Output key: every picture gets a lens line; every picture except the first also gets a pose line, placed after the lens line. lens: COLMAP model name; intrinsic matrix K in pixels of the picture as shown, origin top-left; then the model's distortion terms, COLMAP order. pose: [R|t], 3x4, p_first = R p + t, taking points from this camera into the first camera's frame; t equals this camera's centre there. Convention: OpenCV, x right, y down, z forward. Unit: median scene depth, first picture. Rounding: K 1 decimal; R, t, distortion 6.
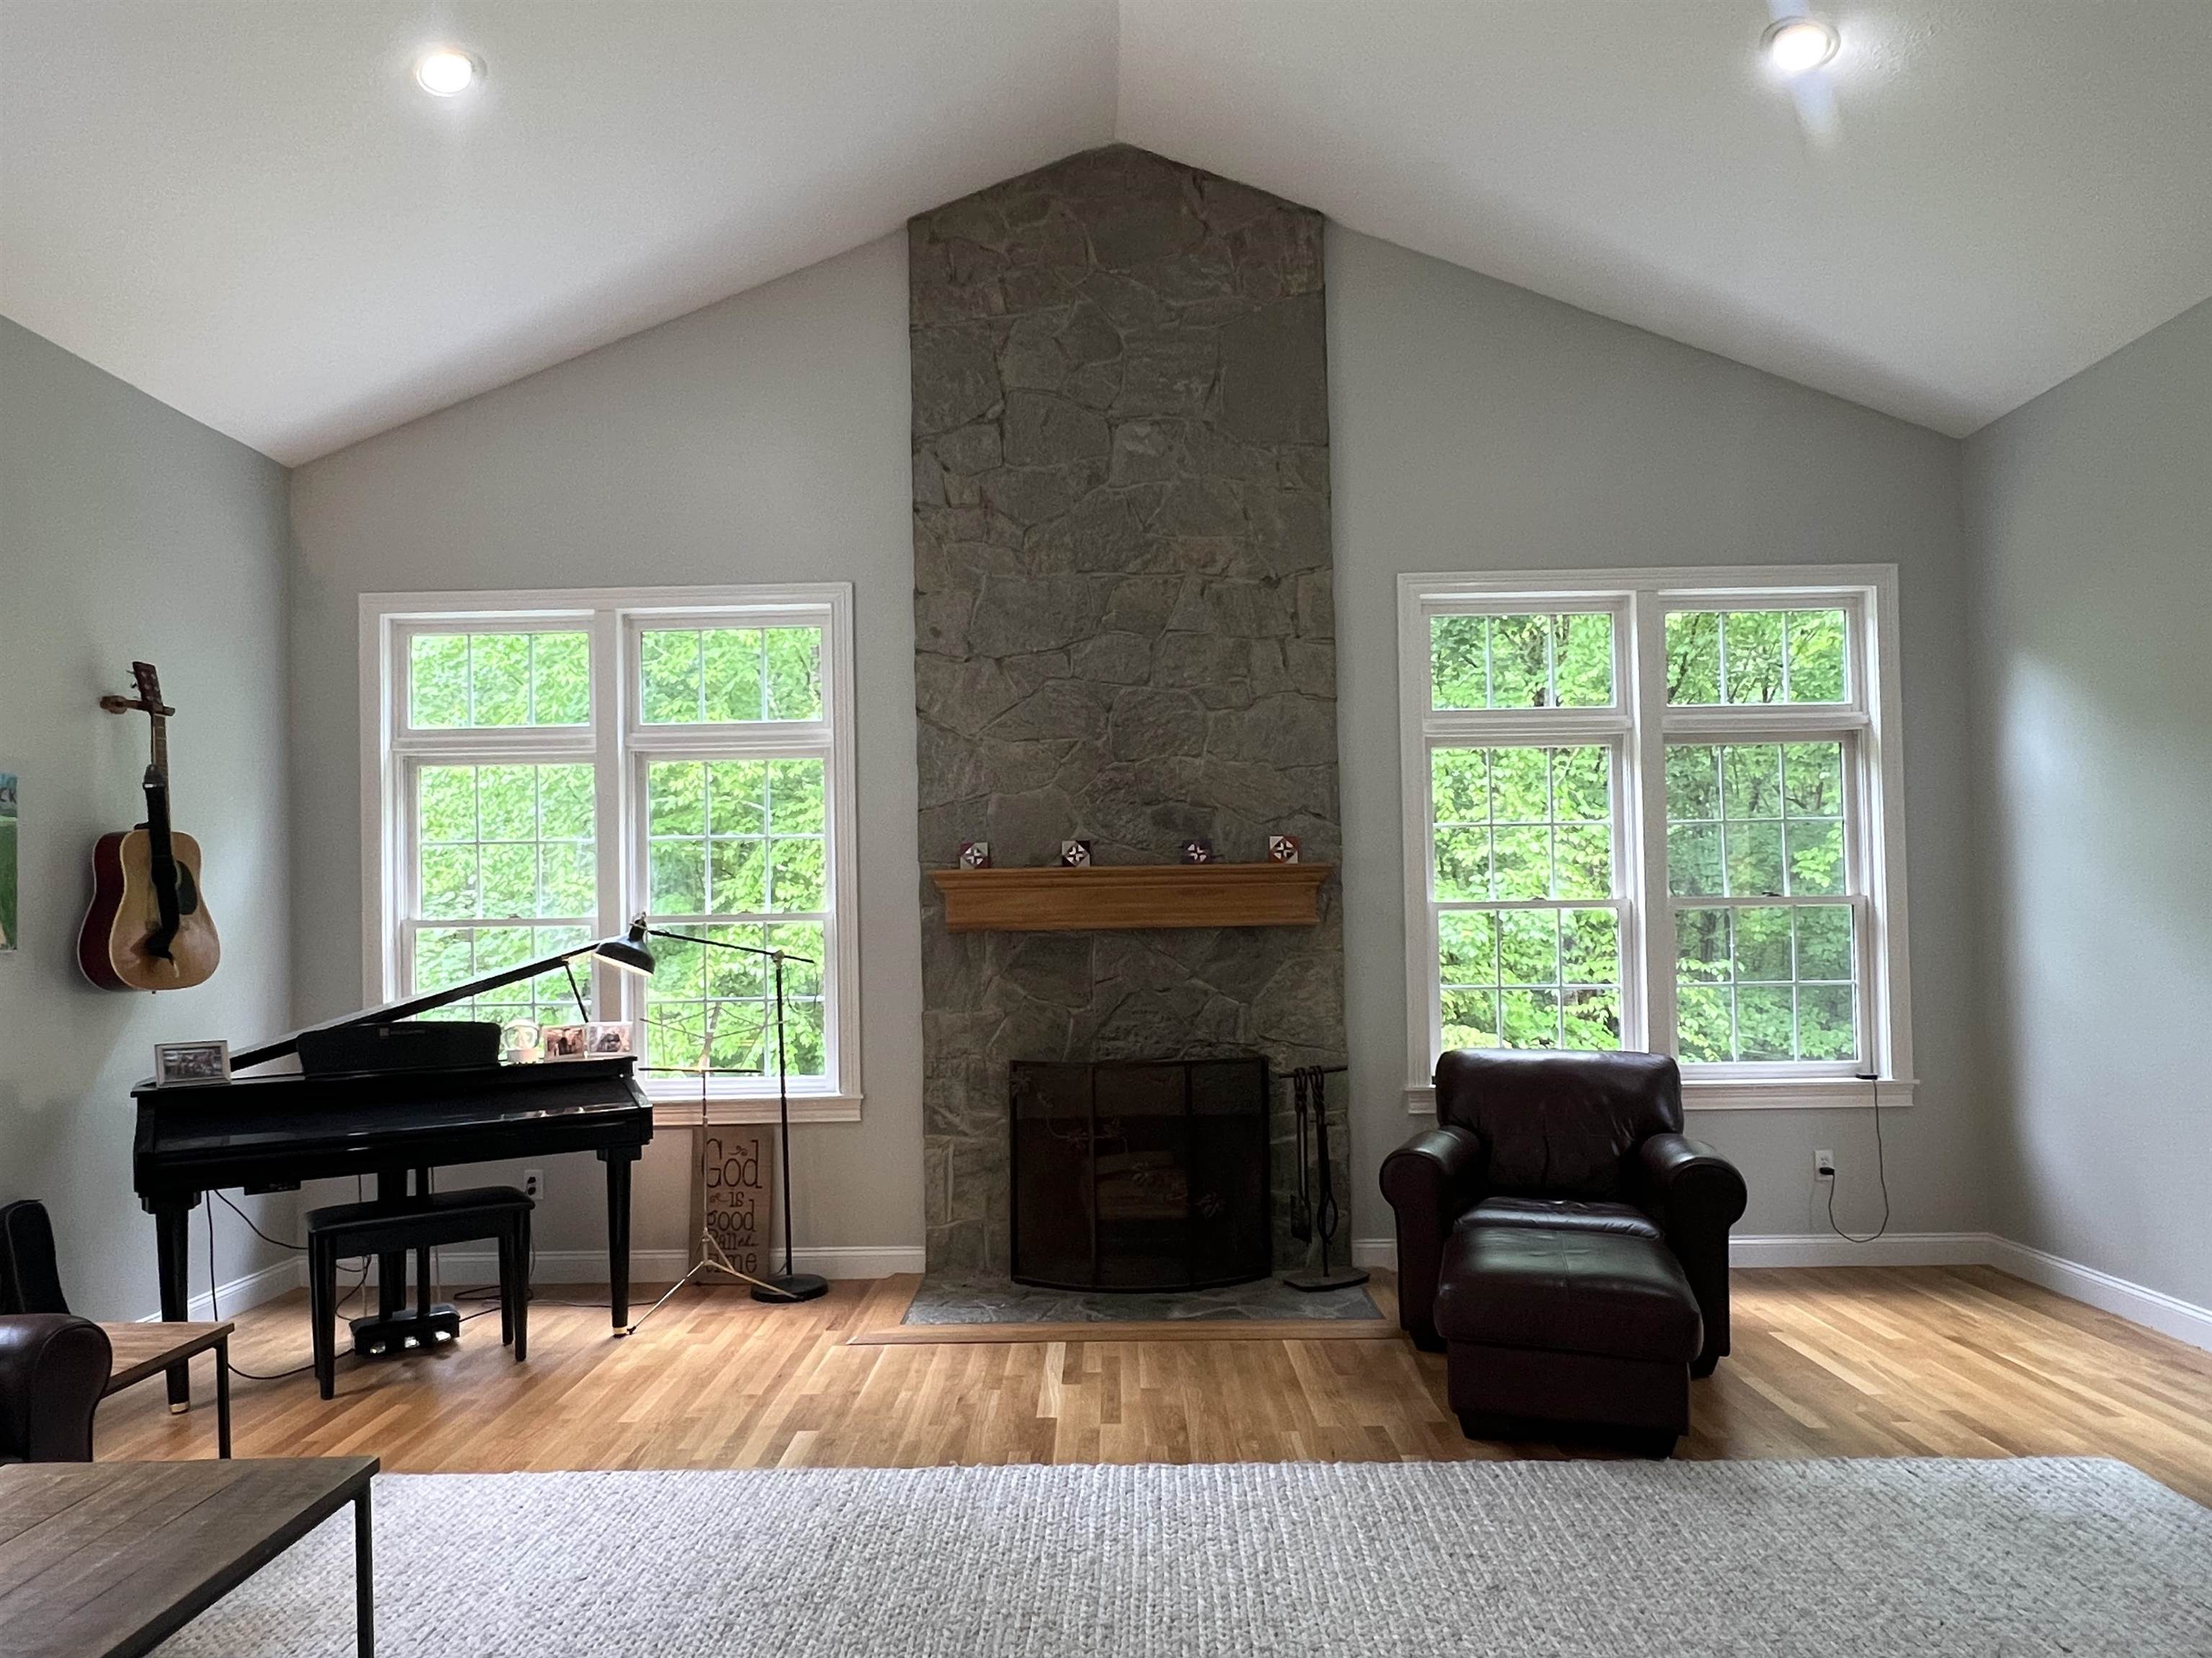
lens RADIAL K [[1326.2, 0, 1078.4], [0, 1326.2, 918.8], [0, 0, 1]] dist [-0.002136, -0.000360]
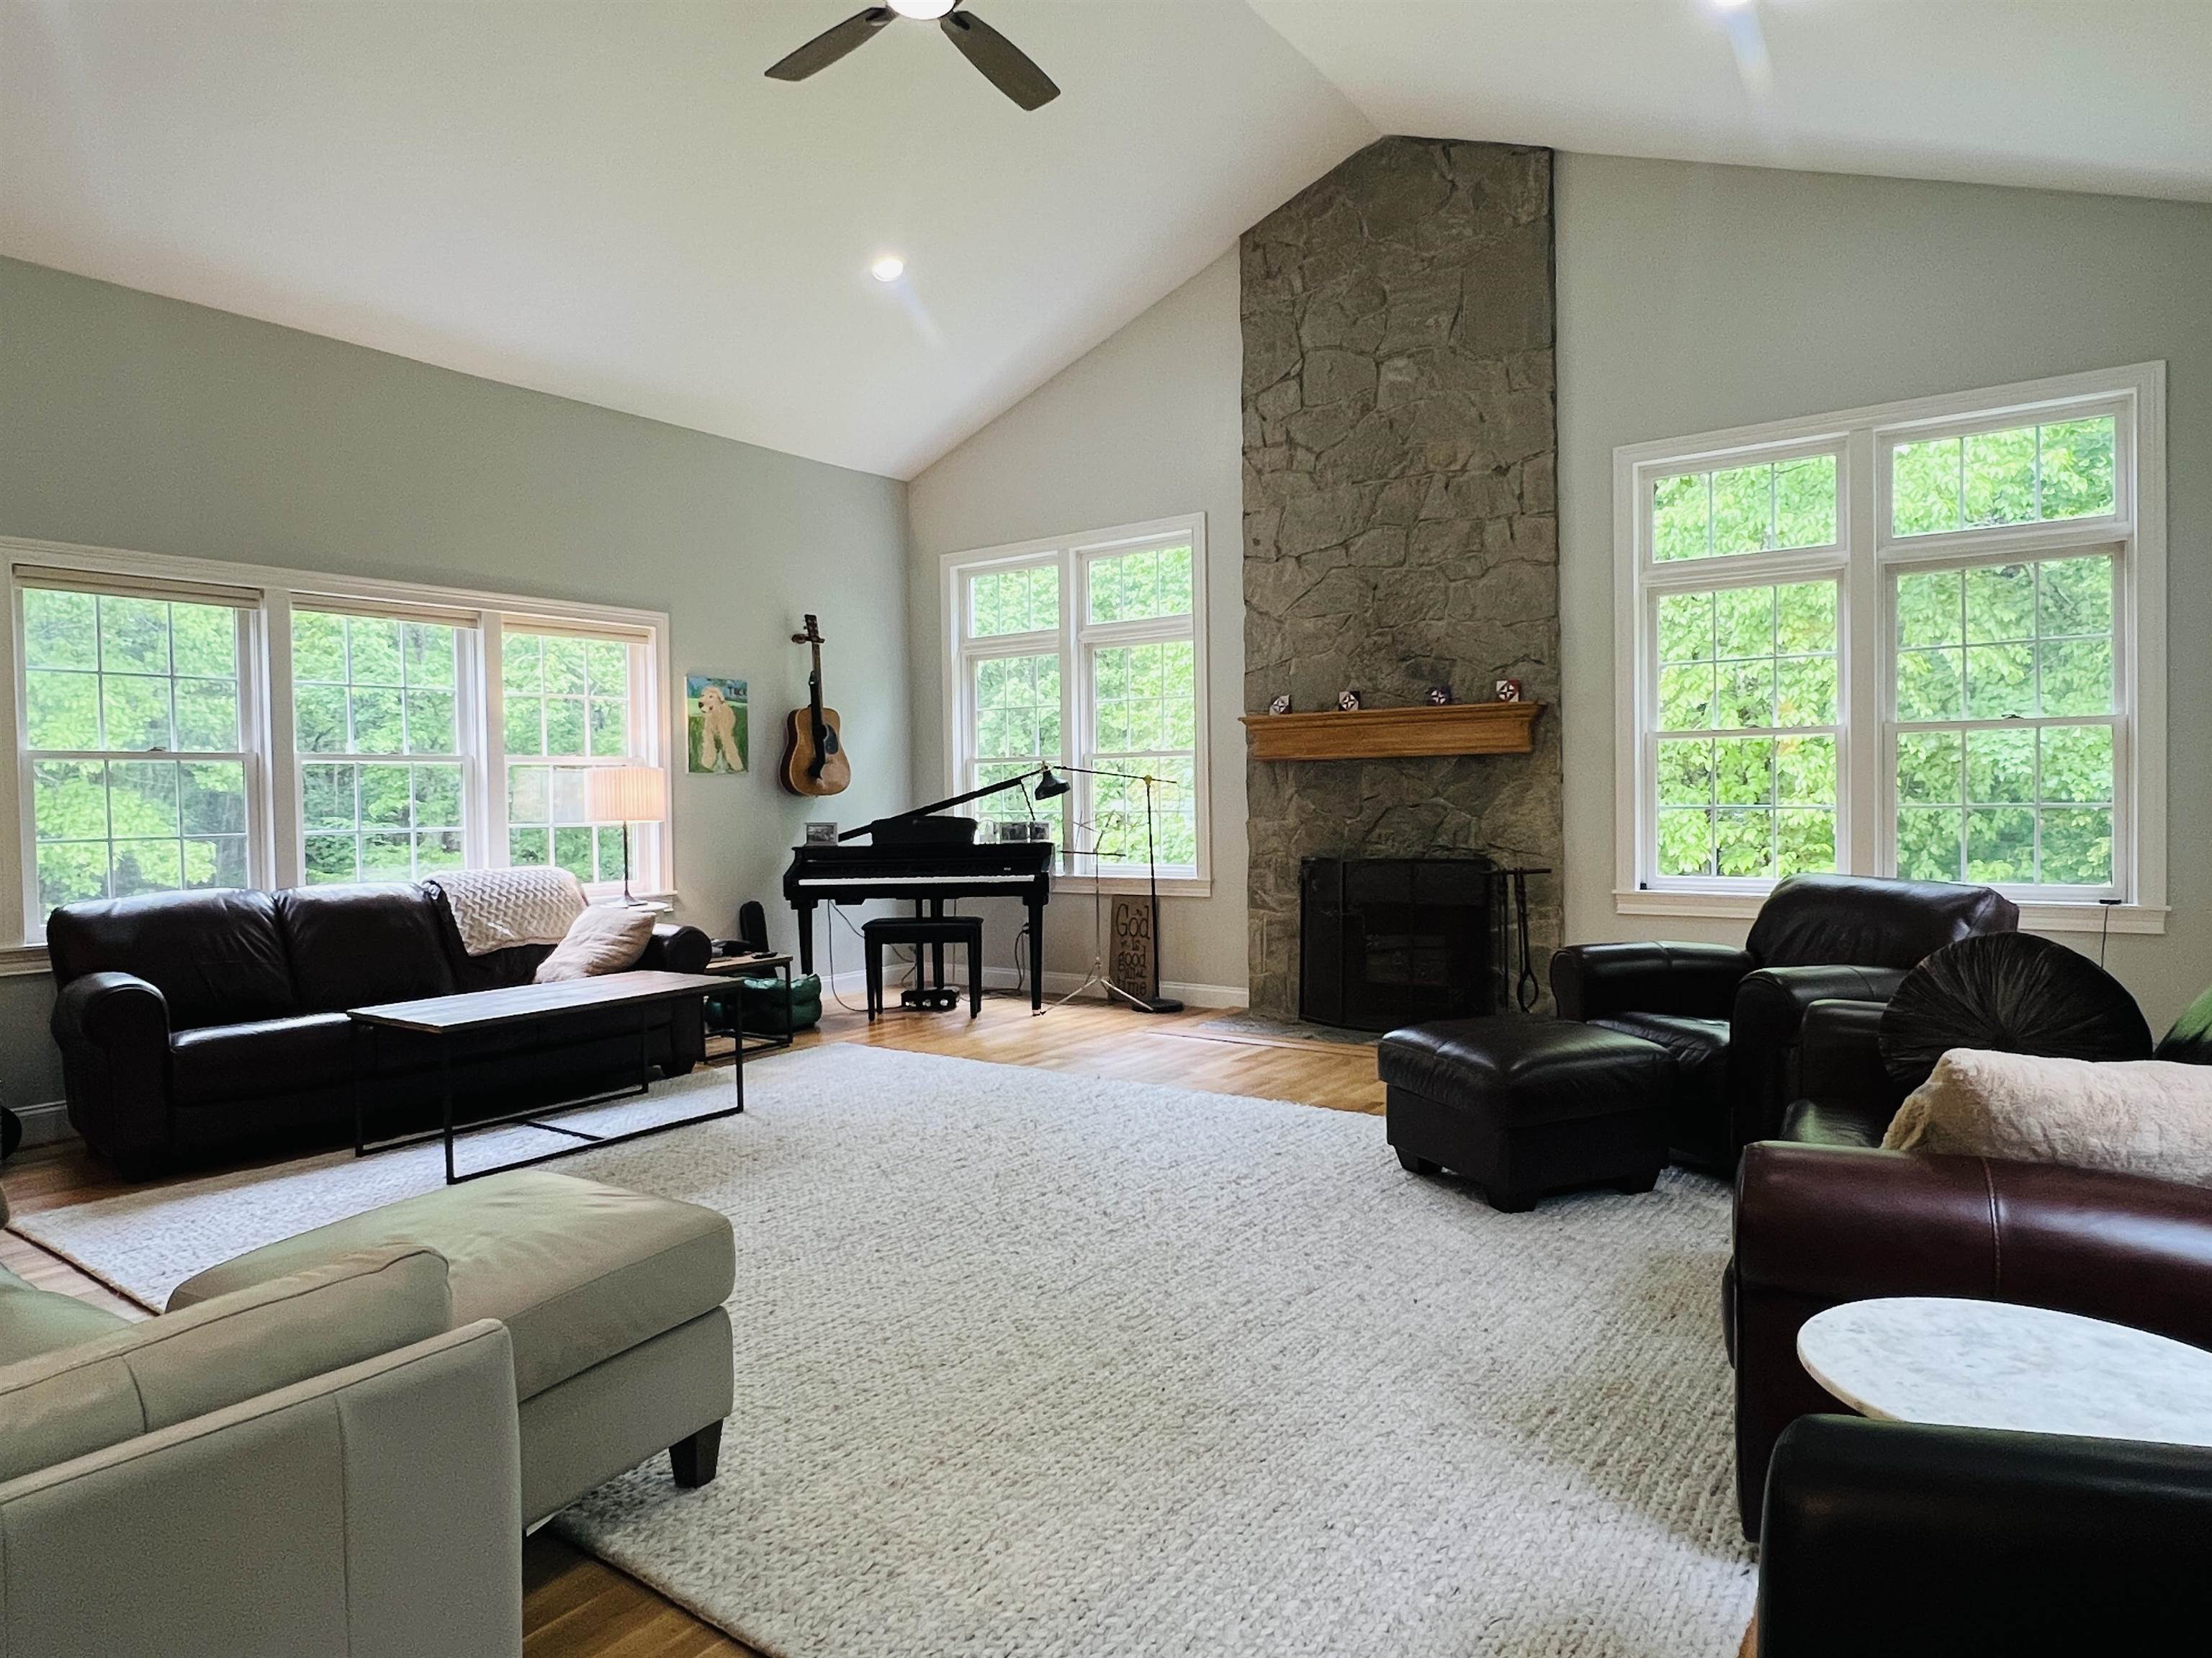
lens RADIAL K [[1236.3, 0, 1103.1], [0, 1236.3, 836.0], [0, 0, 1]] dist [-0.006089, -0.002860]
pose [[0.831082, 0.023592, -0.555650, 0.476877], [0.004513, 0.998781, 0.049156, 0.022871], [0.556132, -0.043360, 0.829962, -0.155250]]
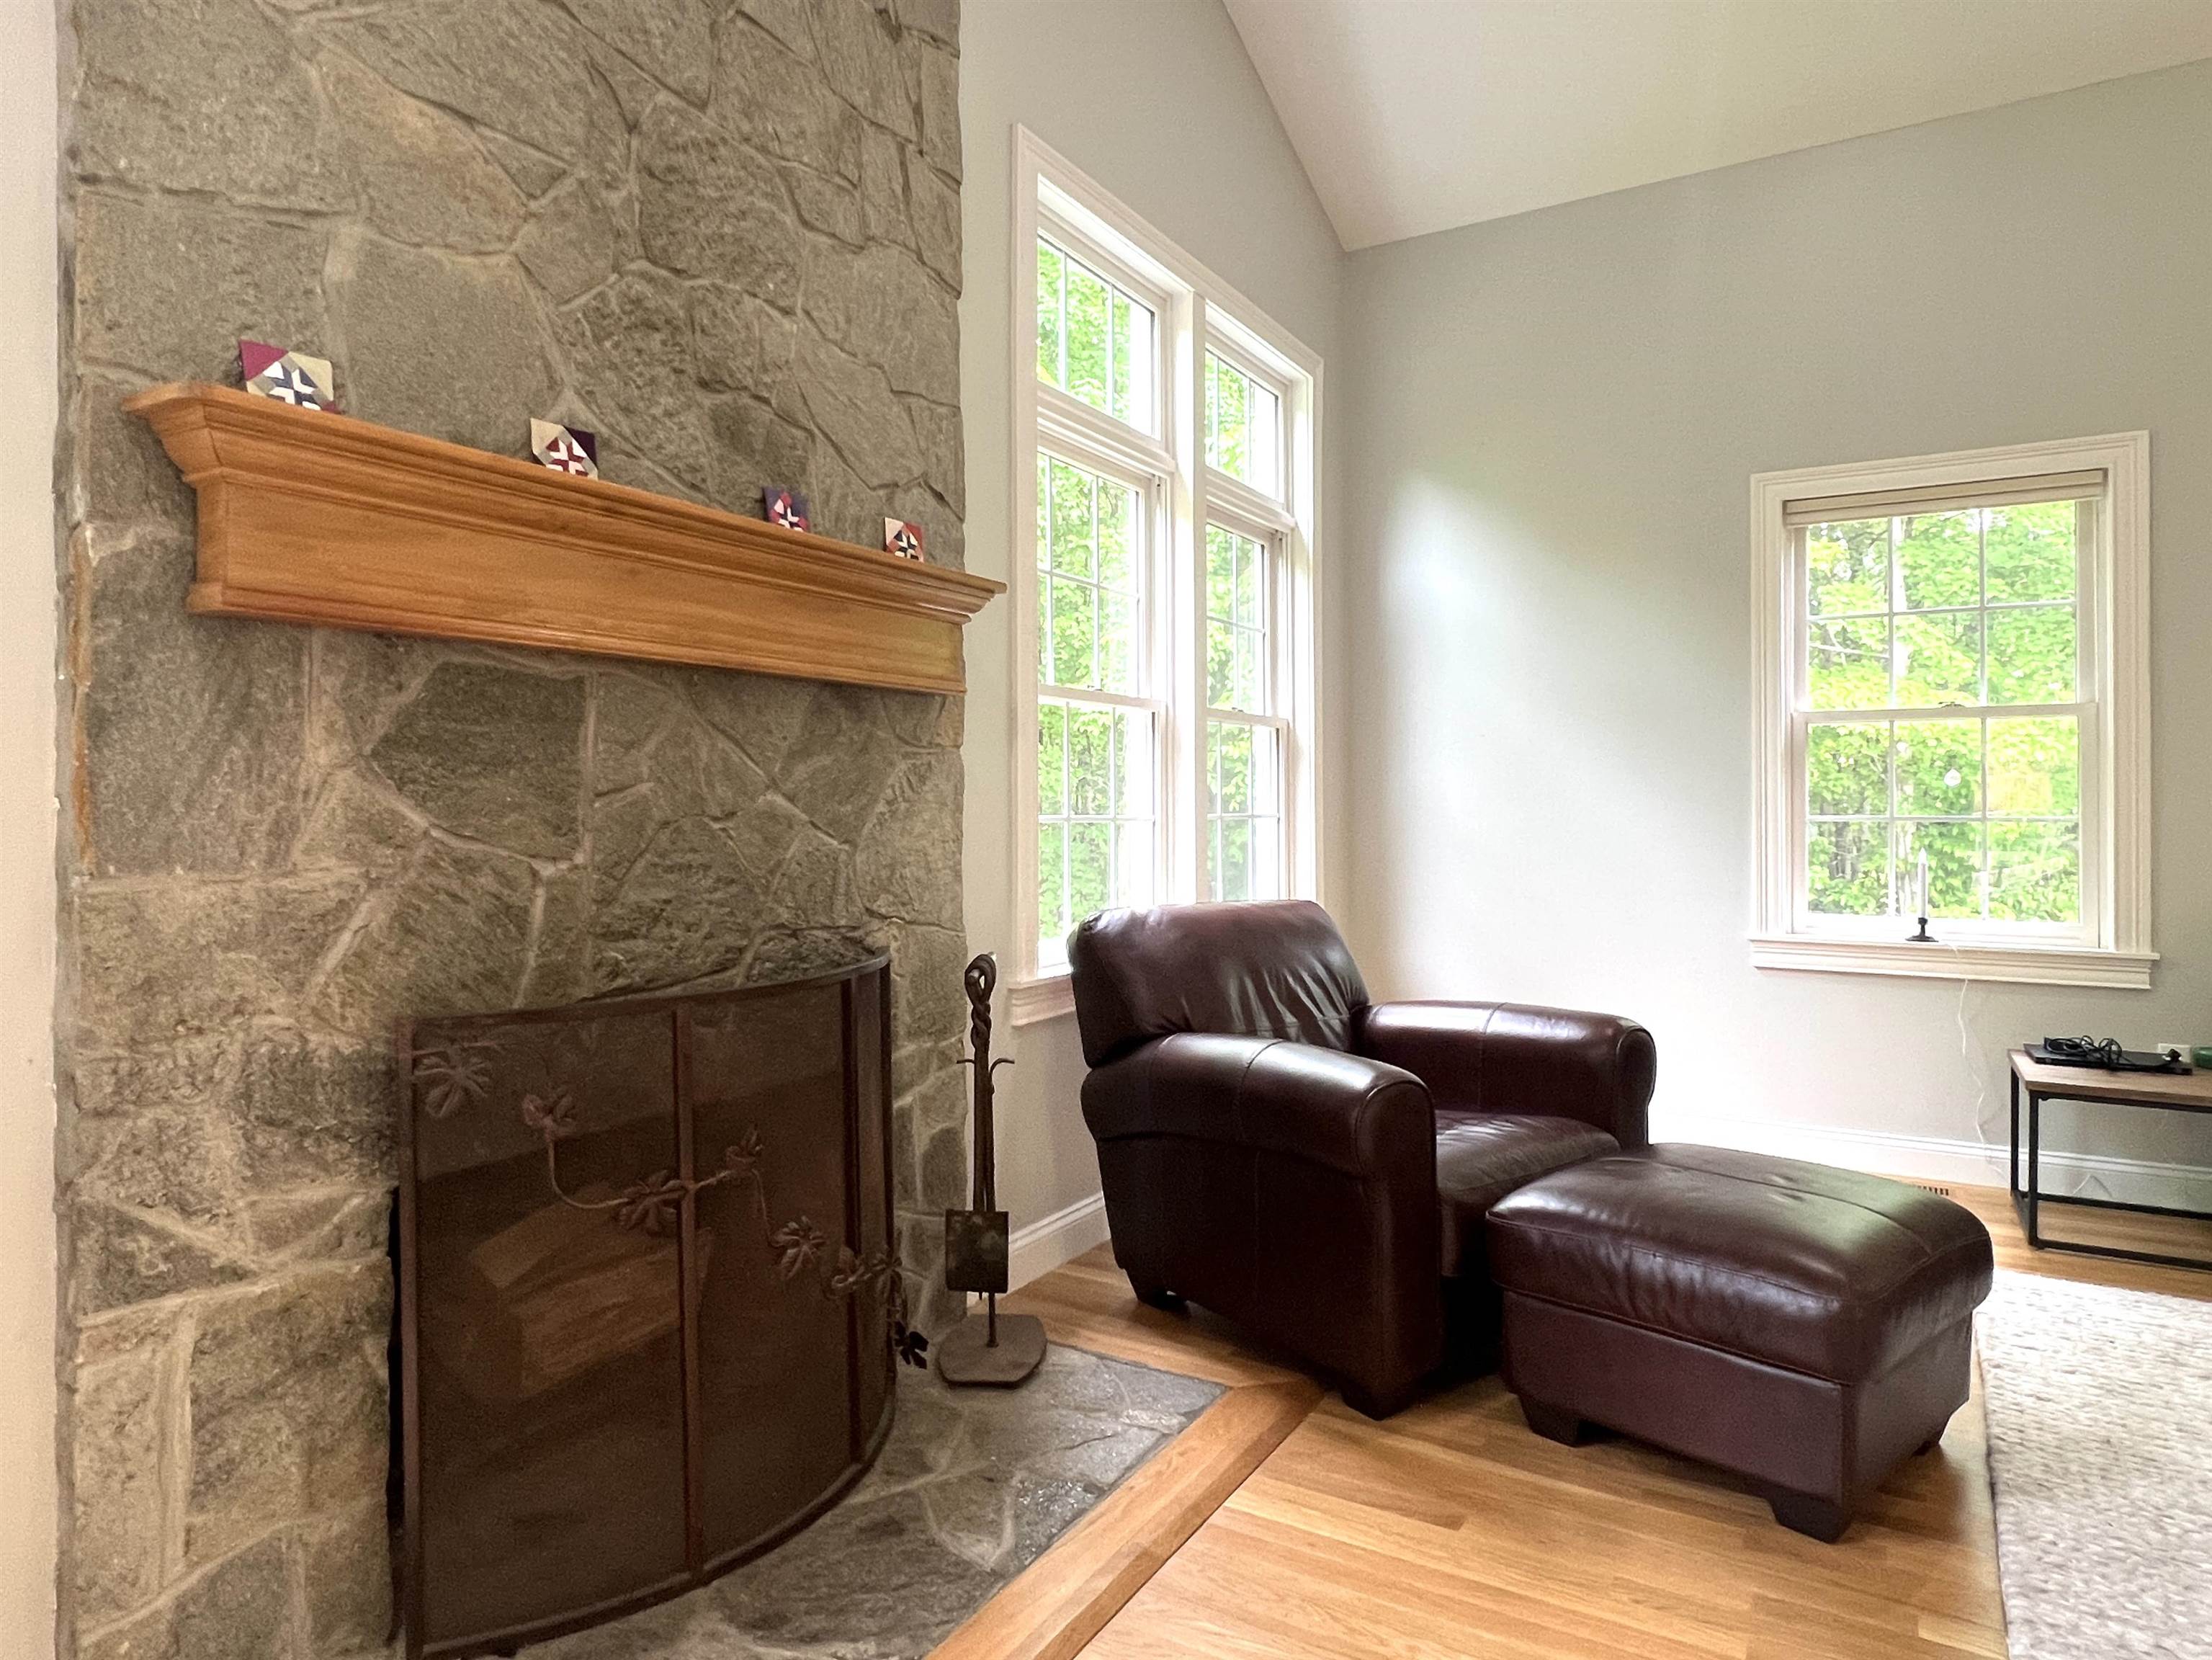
lens RADIAL K [[1326.5, 0, 1070.2], [0, 1326.5, 806.5], [0, 0, 1]] dist [-0.002136, -0.000360]
pose [[0.505335, 0.016271, 0.862770, -0.257368], [-0.012200, 0.999857, -0.011711, 0.054245], [-0.862837, -0.004607, 0.505461, 0.676273]]
